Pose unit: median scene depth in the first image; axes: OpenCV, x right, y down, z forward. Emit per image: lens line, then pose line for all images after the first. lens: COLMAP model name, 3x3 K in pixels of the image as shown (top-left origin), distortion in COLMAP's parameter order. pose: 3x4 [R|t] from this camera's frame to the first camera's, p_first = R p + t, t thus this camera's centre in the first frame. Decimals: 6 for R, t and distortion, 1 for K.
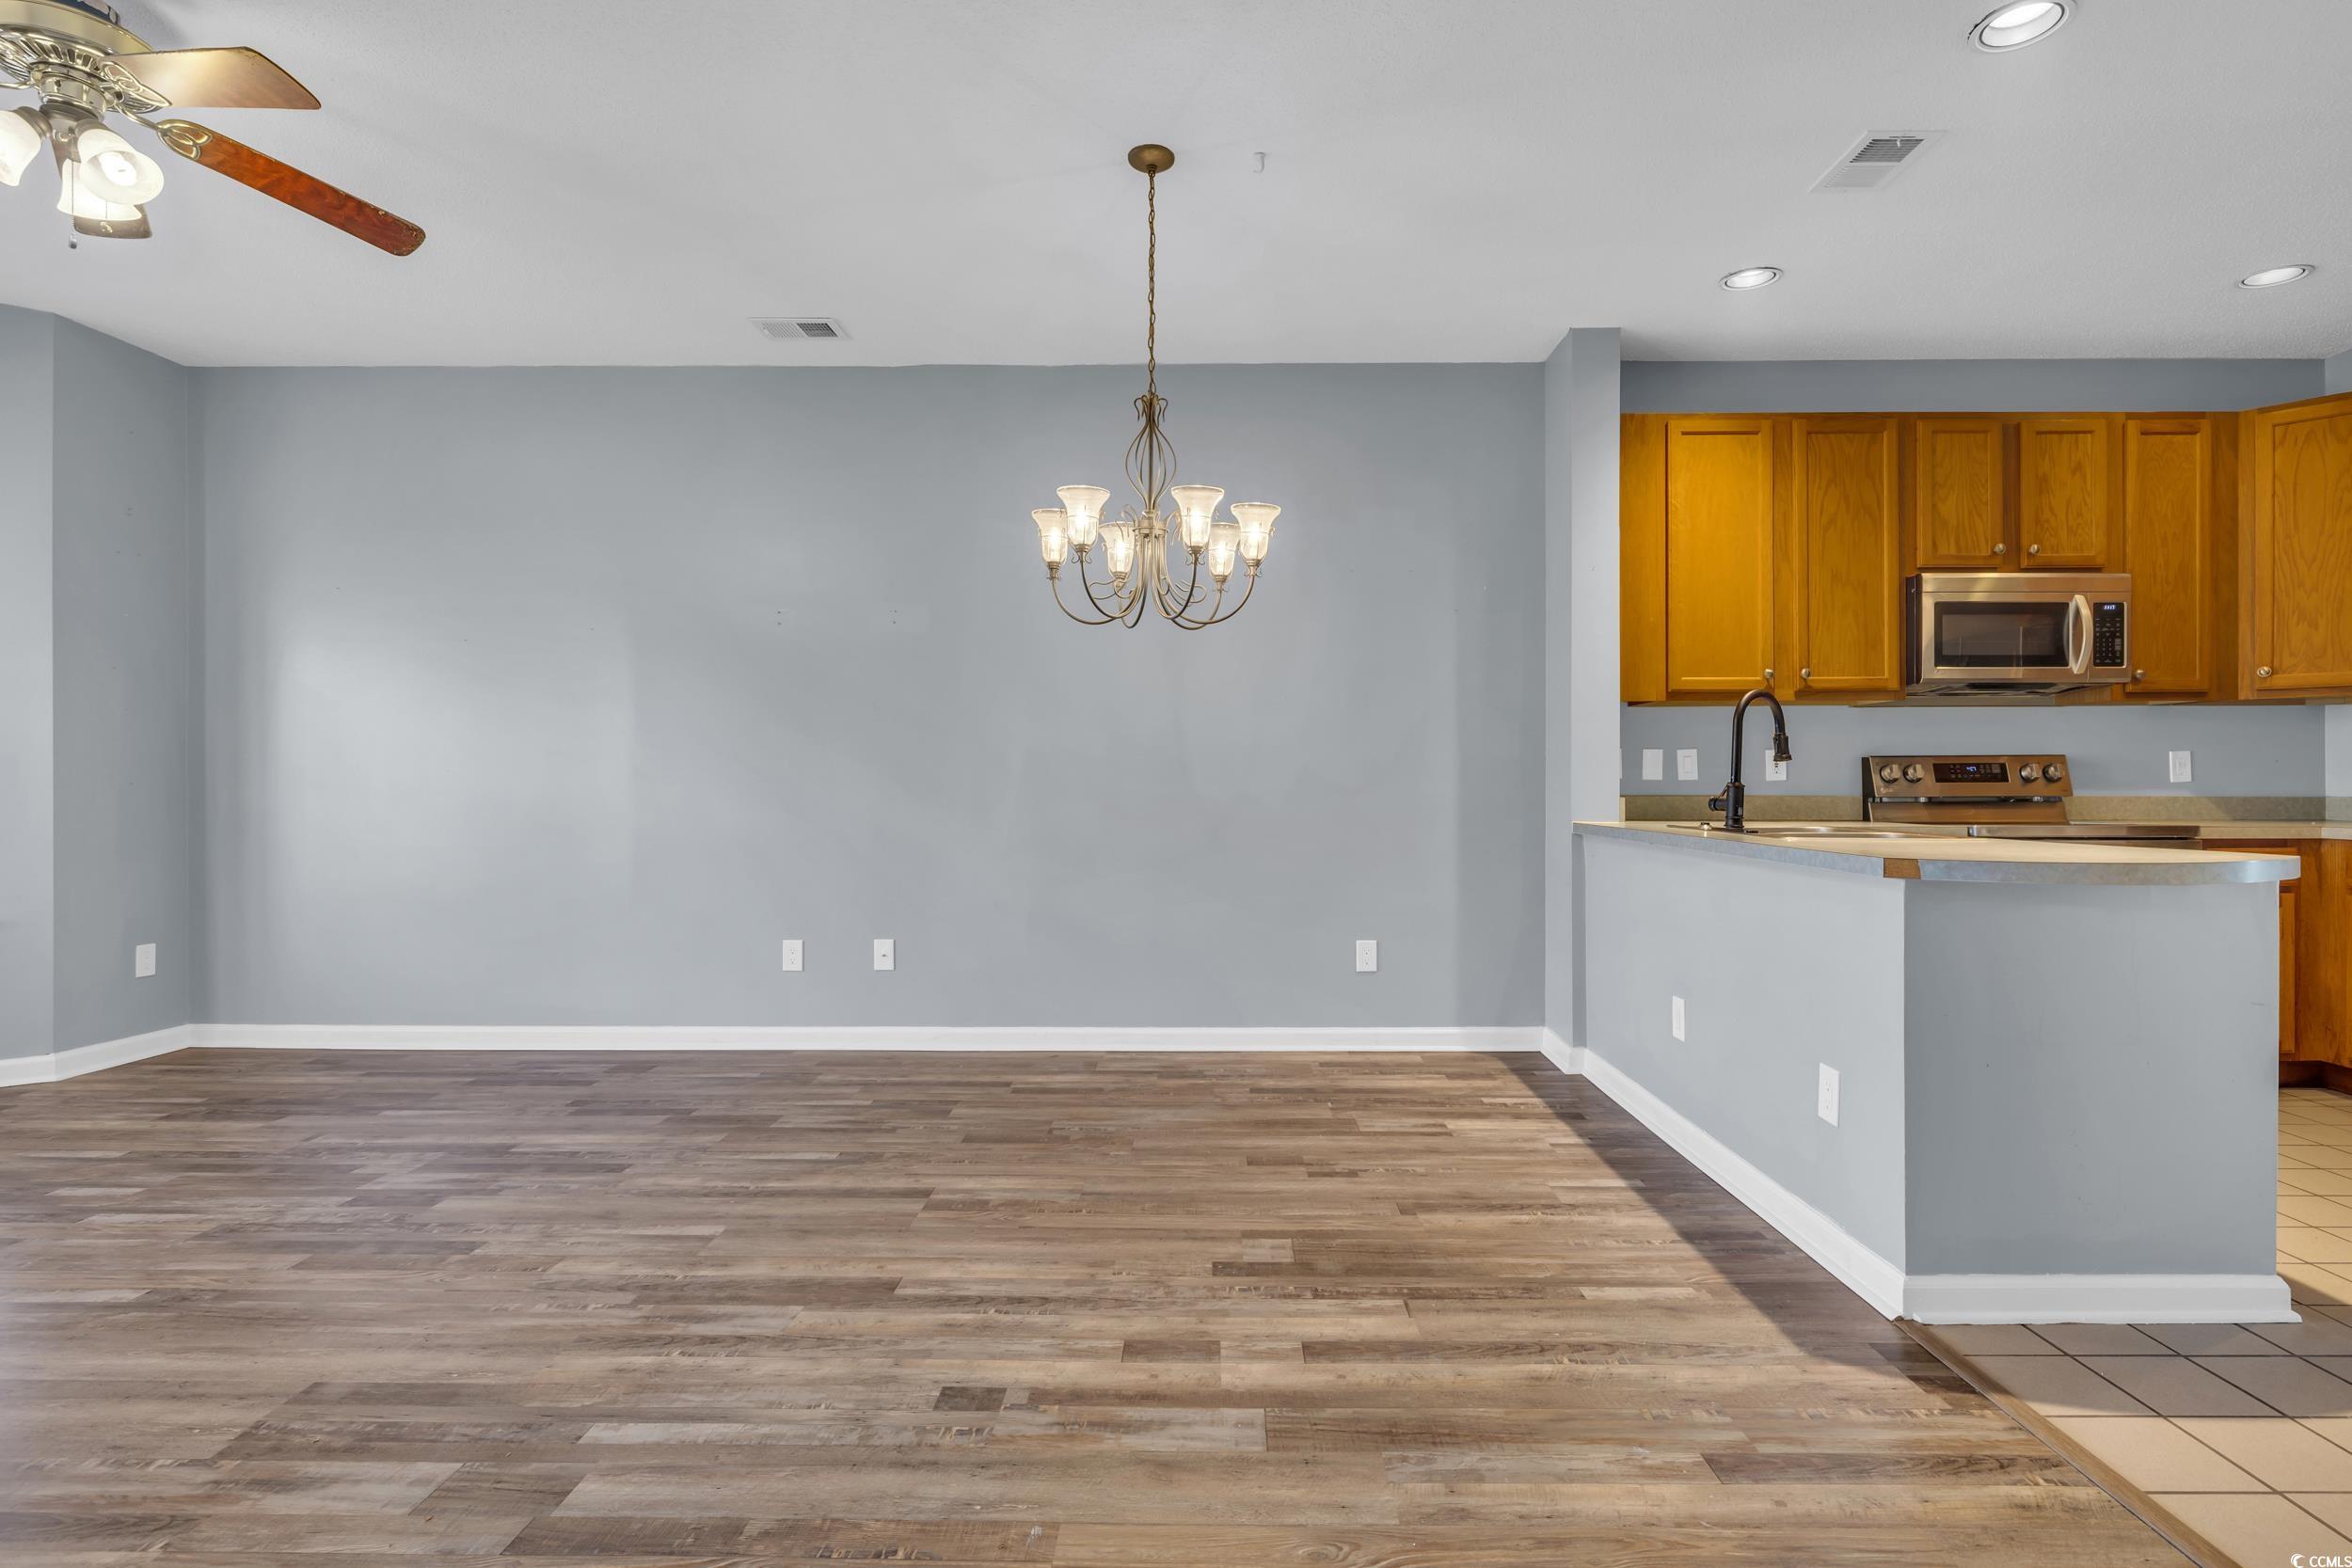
lens RADIAL K [[1135.6, 0, 1193.5], [0, 1135.6, 786.6], [0, 0, 1]] dist [-0.000725, 0.000493]
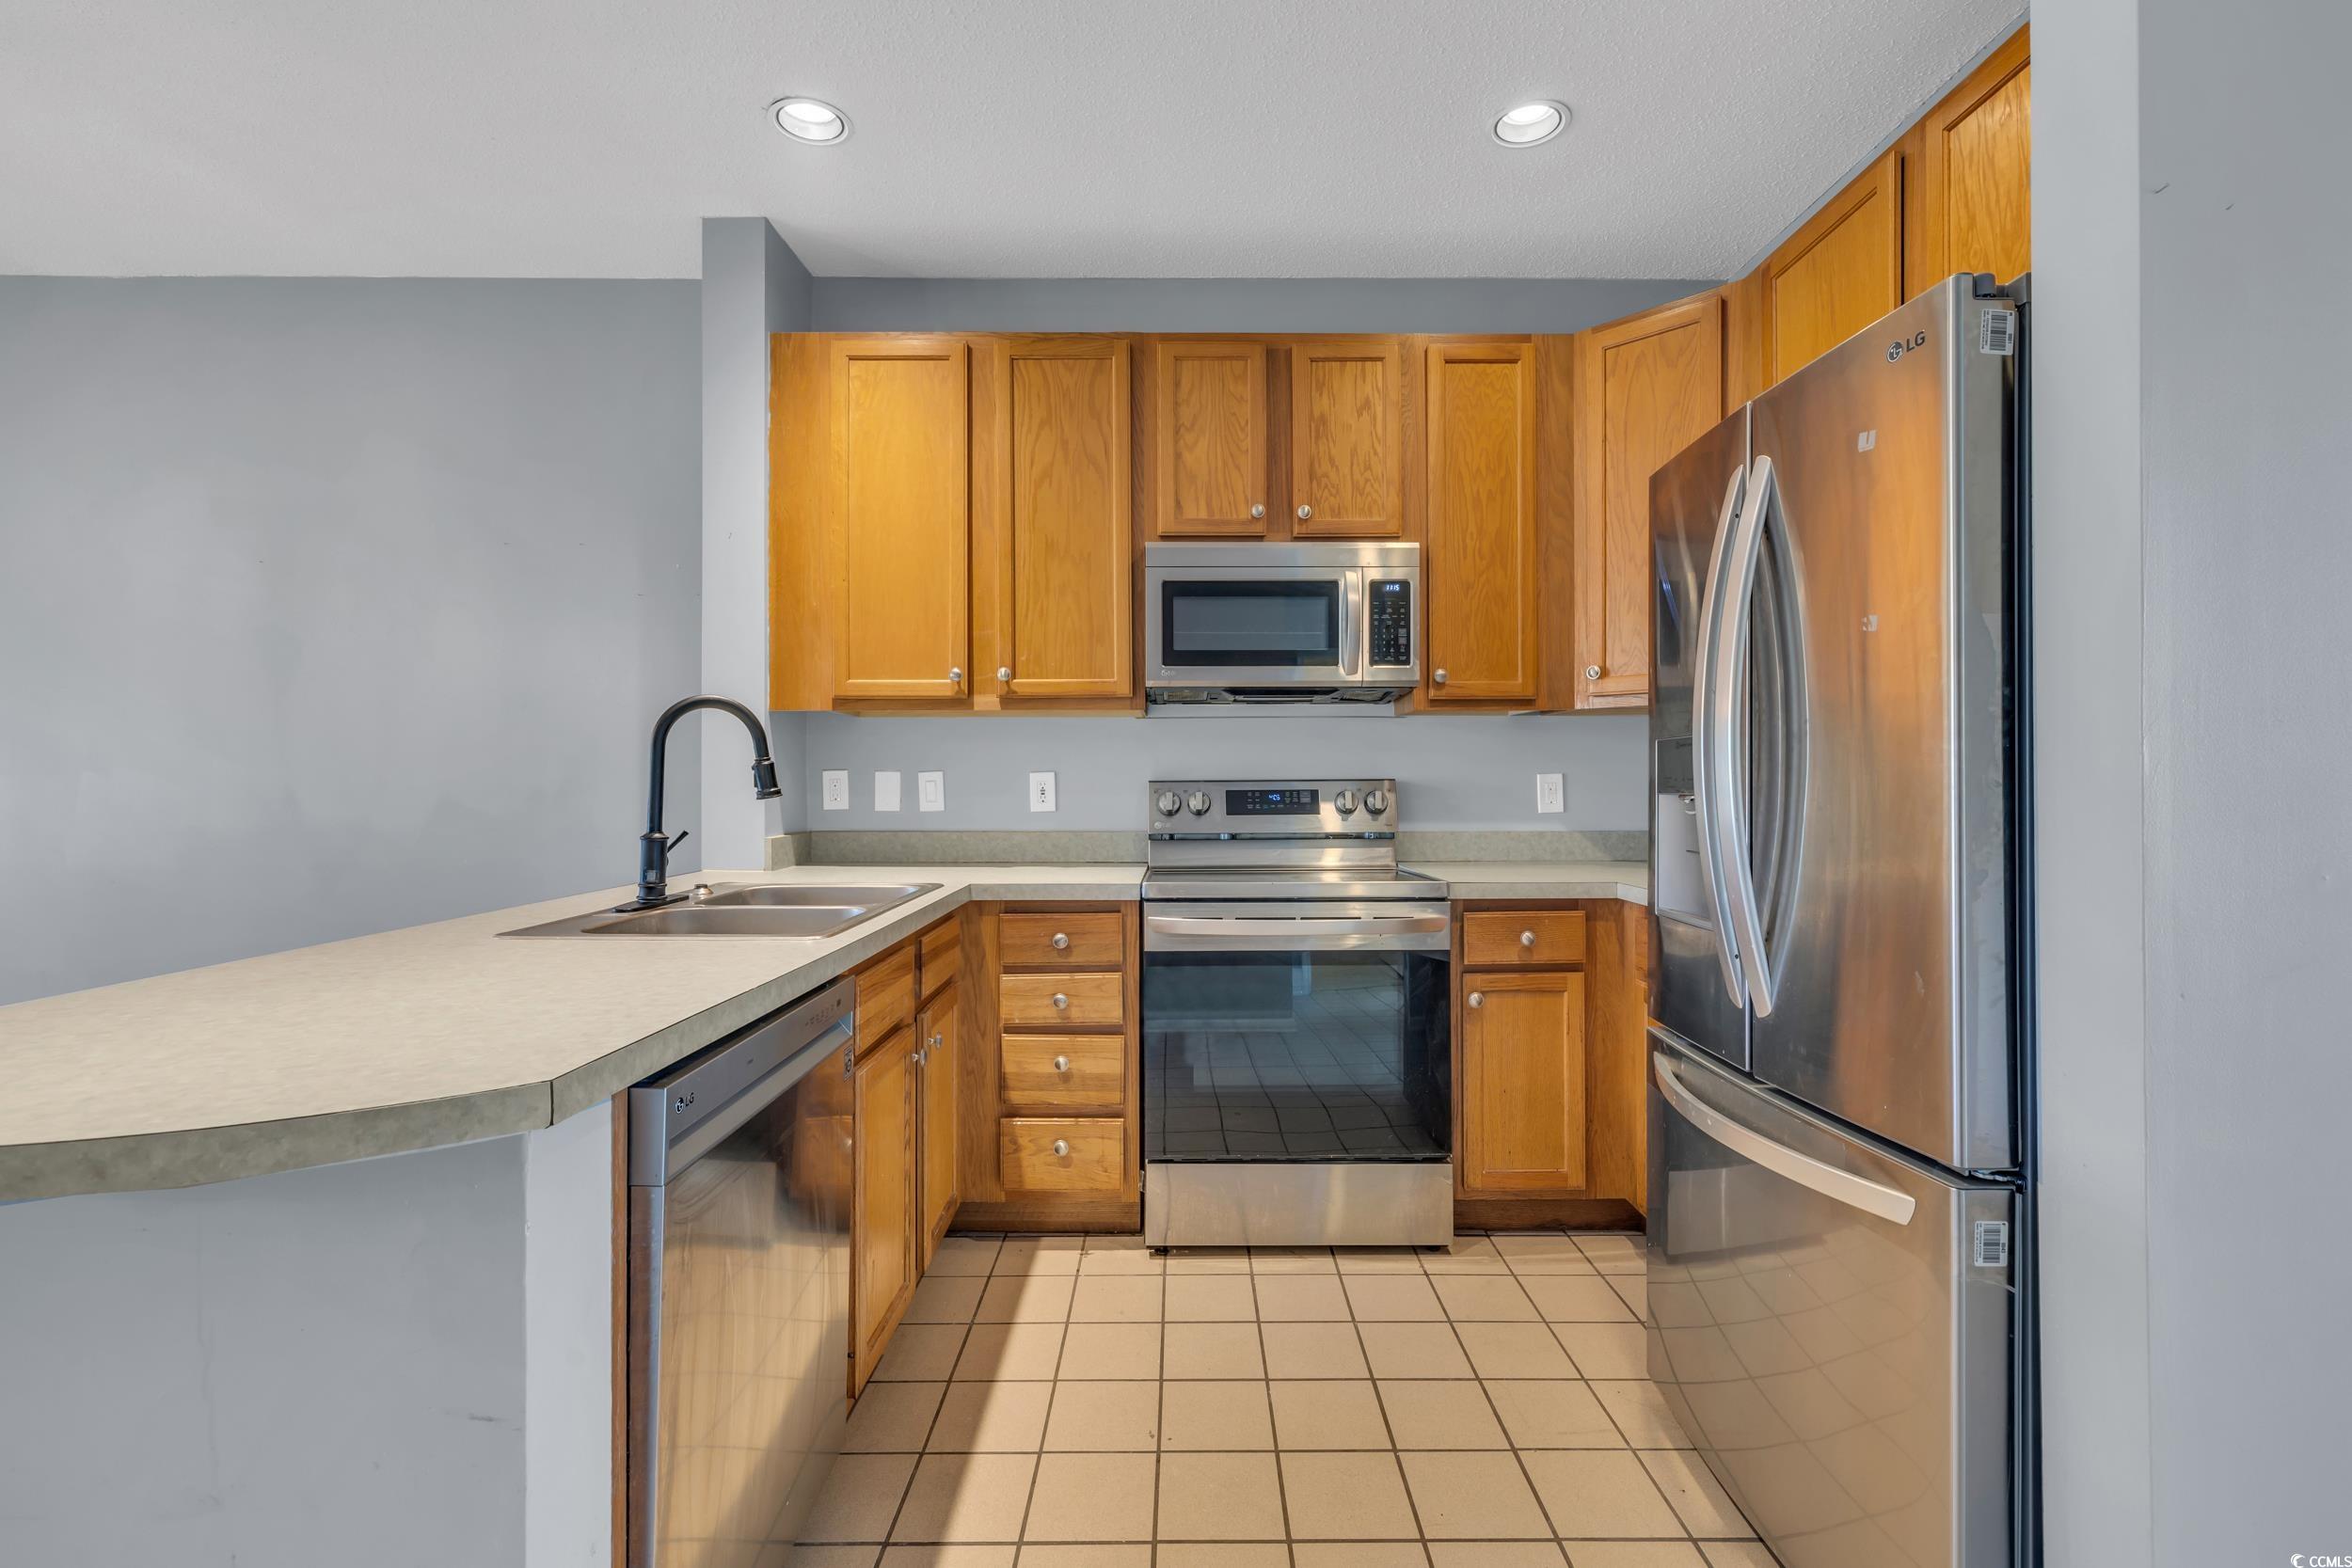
lens RADIAL K [[997.9, 0, 1187.1], [0, 997.9, 780.3], [0, 0, 1]] dist [0.001154, 0.000235]
pose [[0.999791, -0.001318, 0.020388, 0.648760], [0.001378, 0.999995, -0.002951, -0.026968], [-0.020384, 0.002978, 0.999788, 0.332437]]
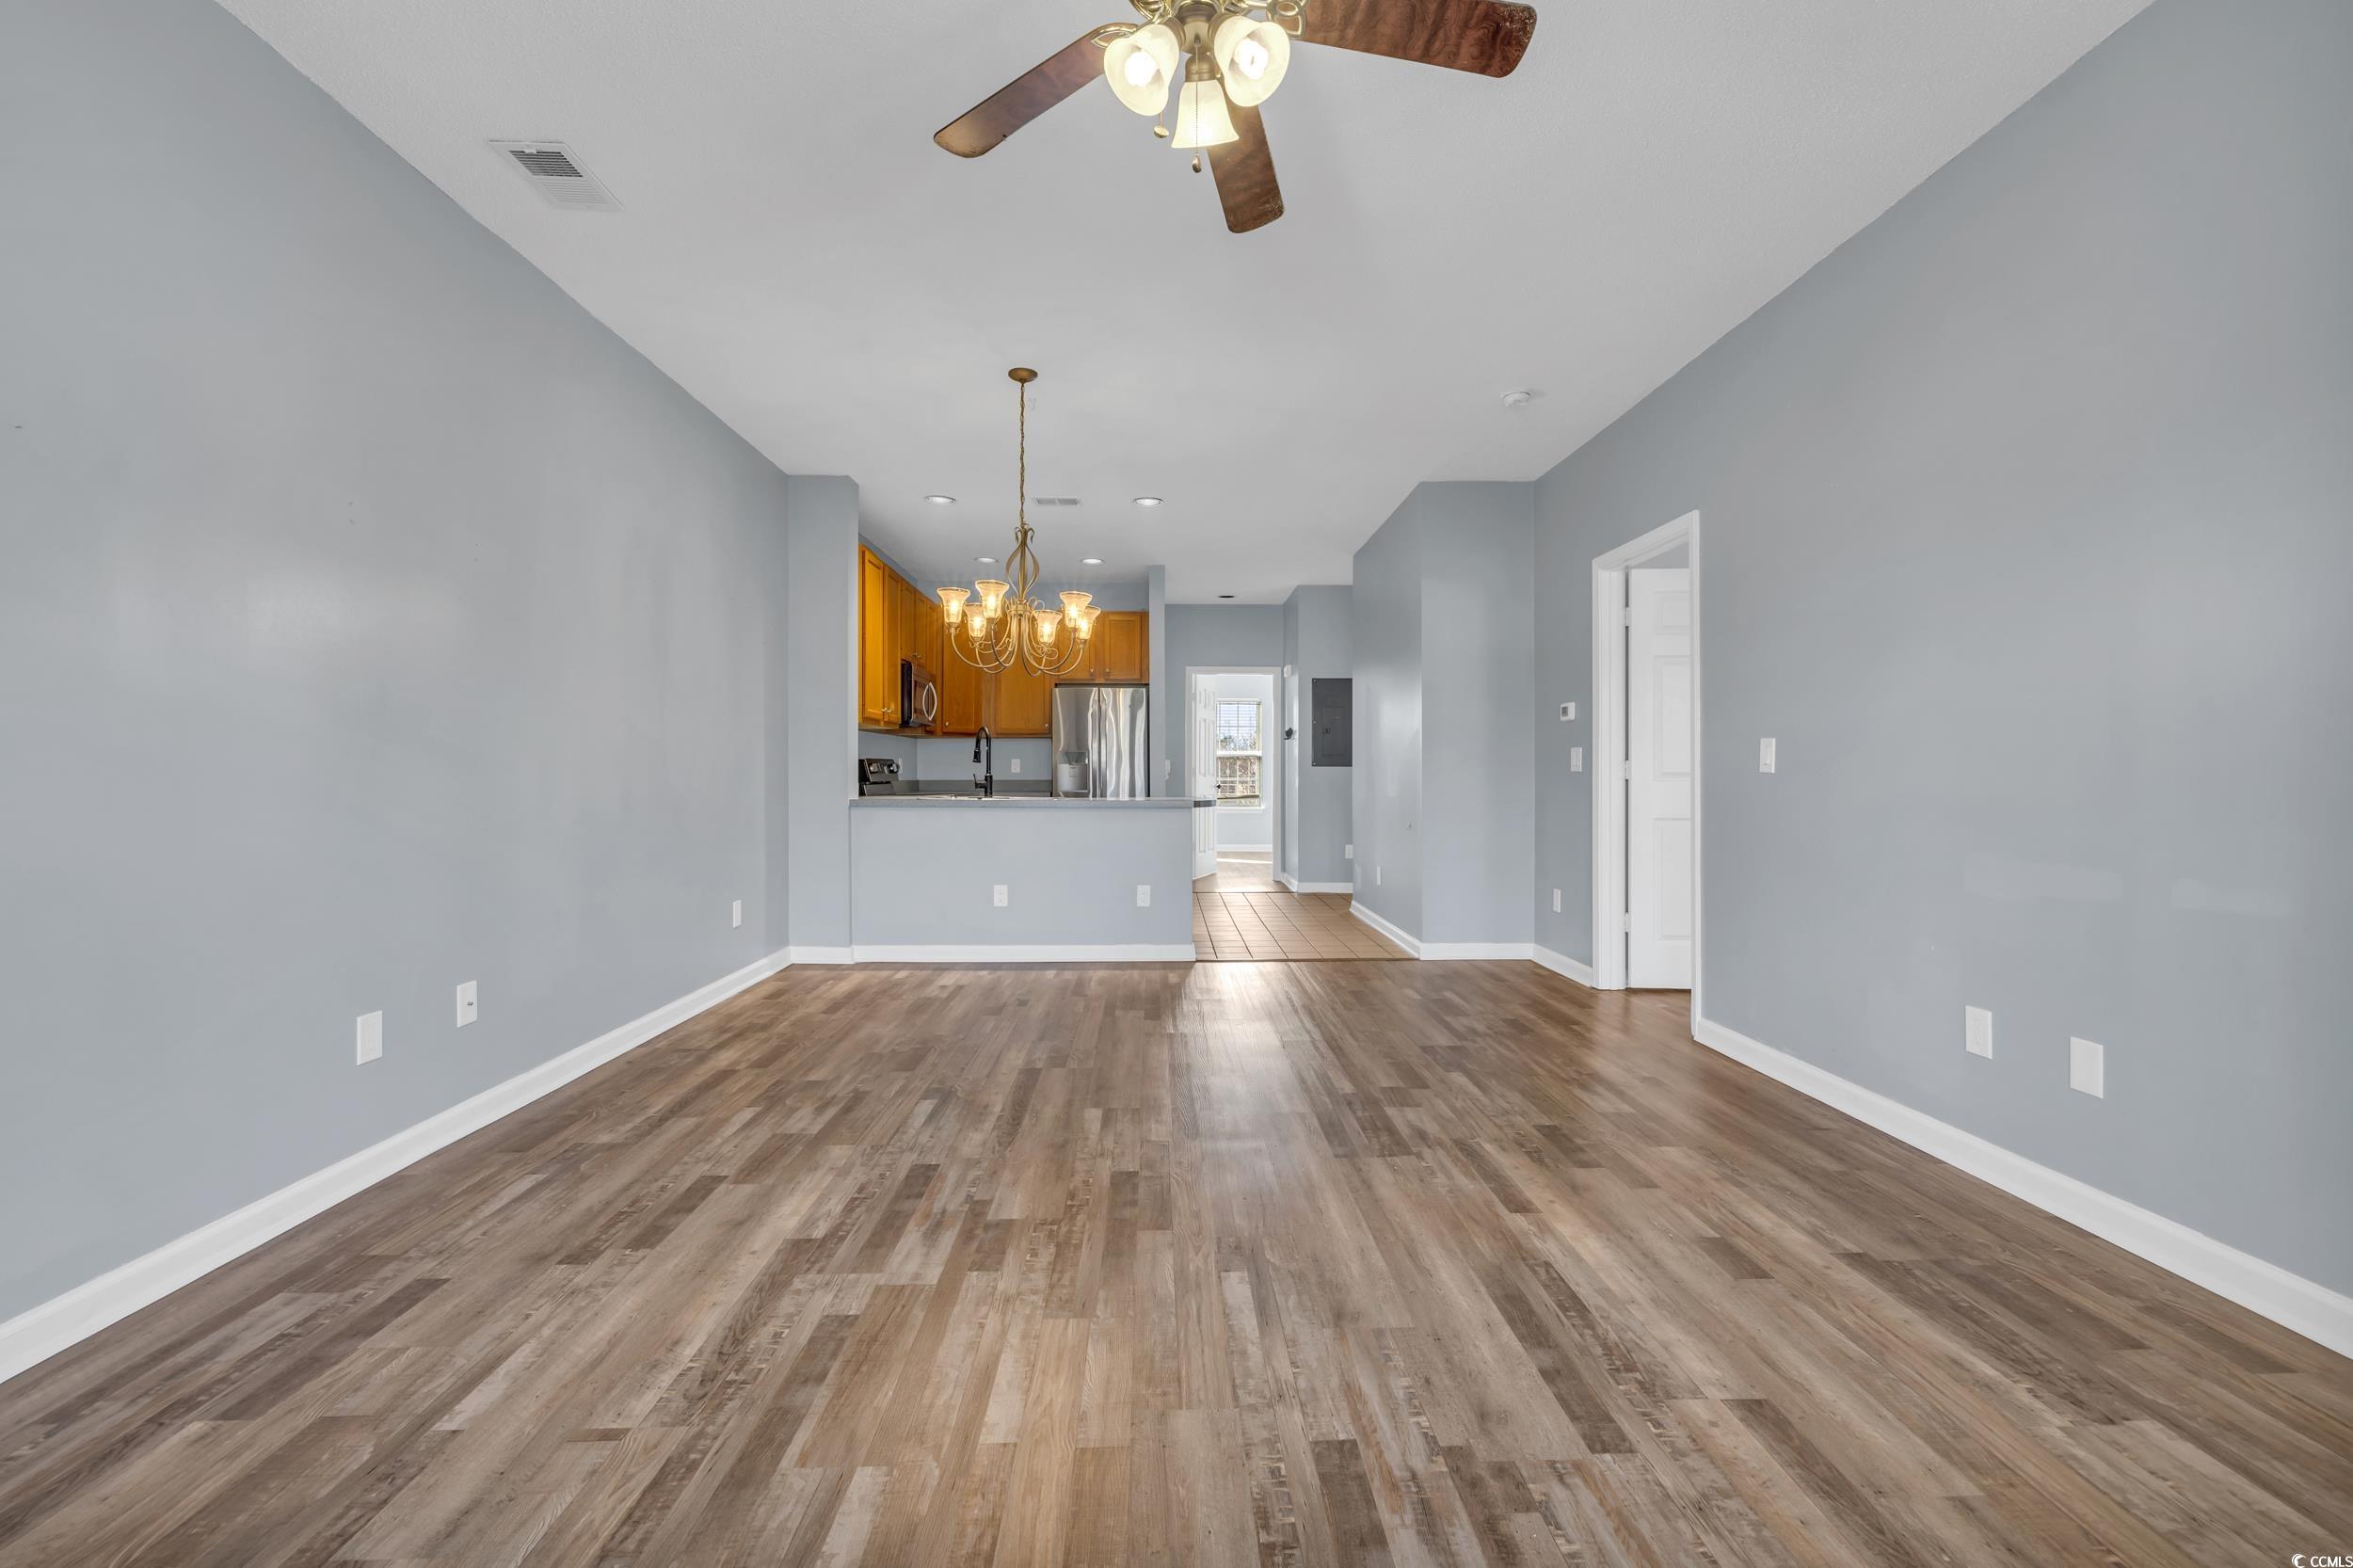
lens RADIAL K [[1005.8, 0, 1180.6], [0, 1005.8, 770.8], [0, 0, 1]] dist [0.000325, 0.000297]
pose [[-0.043643, 0.003625, 0.999041, -1.048690], [0.000398, 0.999993, -0.003611, -0.001740], [-0.999047, 0.000240, -0.043644, 0.620301]]
